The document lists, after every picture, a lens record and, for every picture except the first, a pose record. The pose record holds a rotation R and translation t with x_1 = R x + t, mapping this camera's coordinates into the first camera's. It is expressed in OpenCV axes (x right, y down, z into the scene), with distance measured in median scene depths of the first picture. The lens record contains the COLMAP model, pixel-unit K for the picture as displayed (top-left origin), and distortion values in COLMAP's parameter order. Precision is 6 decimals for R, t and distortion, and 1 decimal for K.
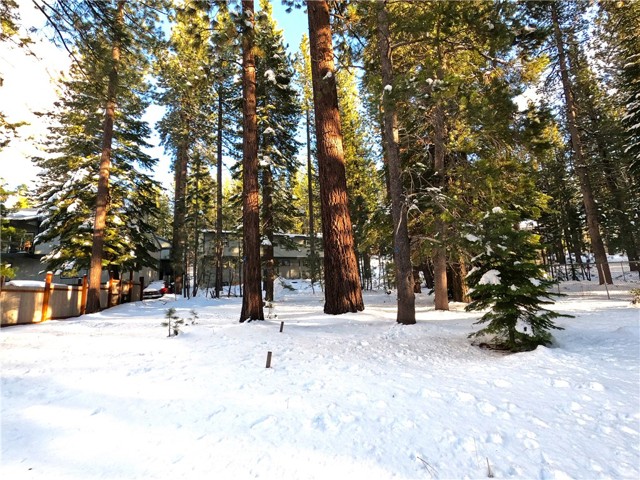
lens RADIAL K [[303.9, 0, 319.7], [0, 303.9, 240.6], [0, 0, 1]] dist [0.000107, -0.000438]
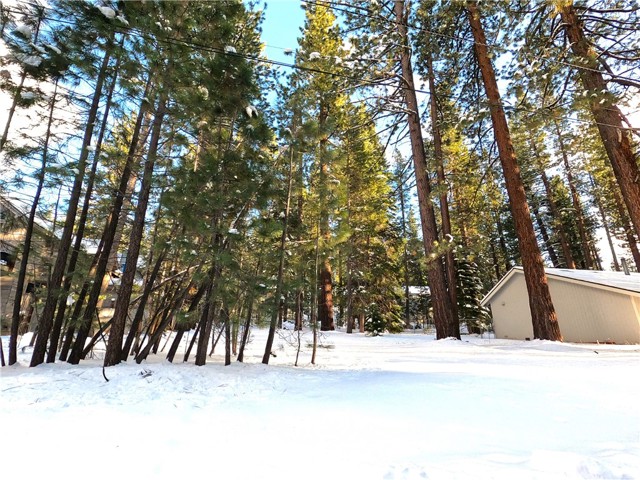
lens RADIAL K [[303.9, 0, 319.7], [0, 303.9, 240.6], [0, 0, 1]] dist [0.000107, -0.000438]
pose [[0.980519, 0.106137, 0.165278, -0.328024], [-0.082566, 0.986202, -0.143485, -0.106527], [-0.178226, 0.127044, 0.975754, -1.107535]]
